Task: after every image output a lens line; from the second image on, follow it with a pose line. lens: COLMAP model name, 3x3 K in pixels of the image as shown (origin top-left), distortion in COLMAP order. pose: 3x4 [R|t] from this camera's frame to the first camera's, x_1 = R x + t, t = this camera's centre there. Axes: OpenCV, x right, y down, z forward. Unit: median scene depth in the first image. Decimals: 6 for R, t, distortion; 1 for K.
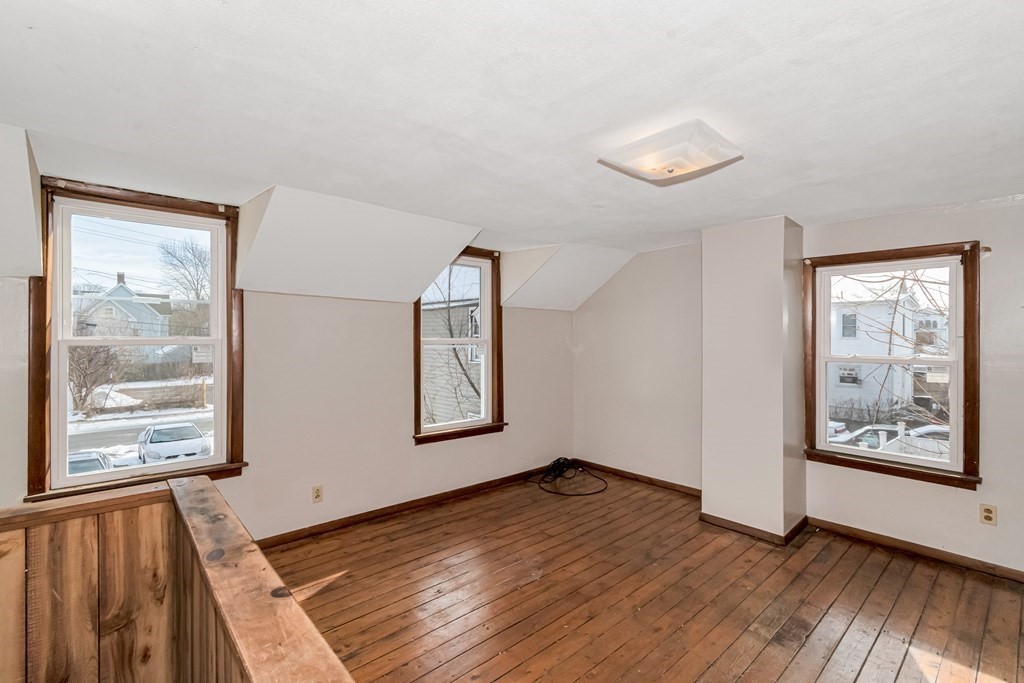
lens RADIAL K [[465.6, 0, 512.0], [0, 465.6, 341.5], [0, 0, 1]] dist [-0.000767, -0.000494]
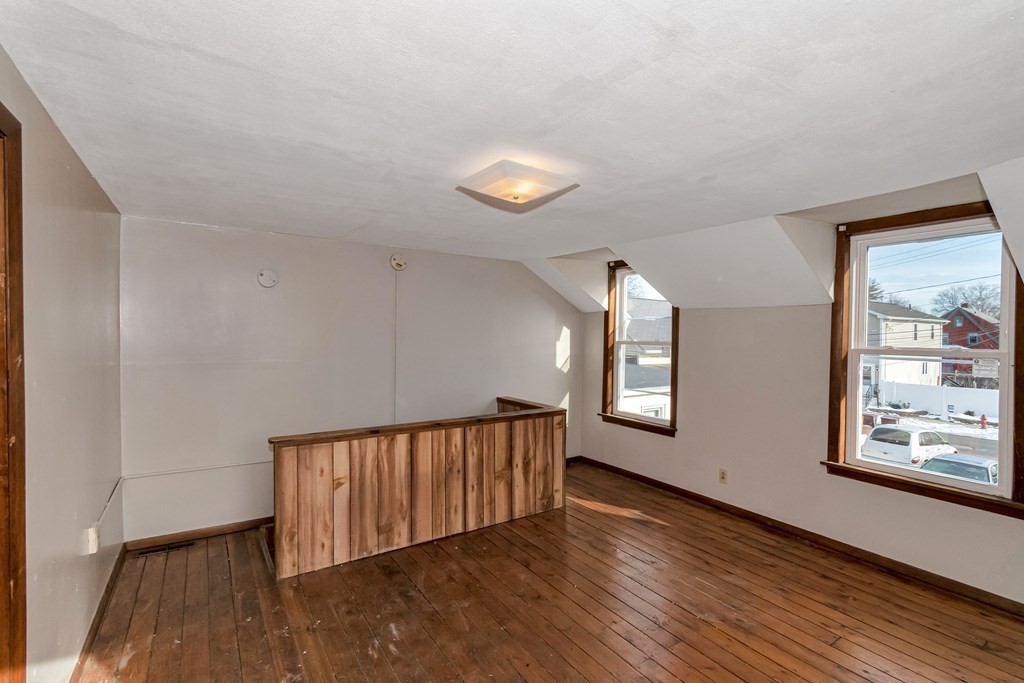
lens RADIAL K [[466.9, 0, 512.0], [0, 466.9, 341.5], [0, 0, 1]] dist [-0.000885, -0.000063]
pose [[-0.147282, 0.013374, -0.989004, 0.818788], [-0.021607, 0.999626, 0.016736, -0.019372], [0.988858, 0.023834, -0.146938, 0.638215]]
